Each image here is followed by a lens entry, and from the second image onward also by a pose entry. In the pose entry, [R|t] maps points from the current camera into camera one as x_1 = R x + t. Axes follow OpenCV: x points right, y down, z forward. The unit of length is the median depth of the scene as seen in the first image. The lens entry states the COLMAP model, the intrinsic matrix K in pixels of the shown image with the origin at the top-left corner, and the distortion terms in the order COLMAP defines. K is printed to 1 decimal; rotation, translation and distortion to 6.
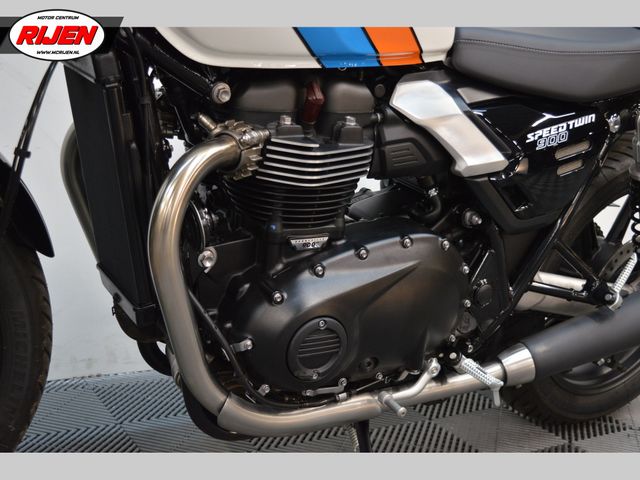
lens RADIAL K [[853.2, 0, 320.0], [0, 853.2, 240.0], [0, 0, 1]] dist [-0.015520, -0.034965]
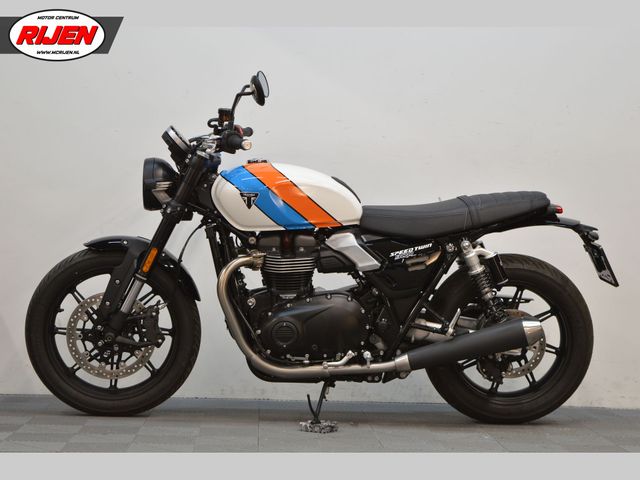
lens RADIAL K [[1462.2, 0, 320.0], [0, 1462.2, 240.0], [0, 0, 1]] dist [0.055870, 0.260627]
pose [[0.882258, -0.050154, -0.468086, 2.178890], [-0.047327, 0.979822, -0.194188, 0.699895], [0.468380, 0.193477, 0.862083, -2.840853]]
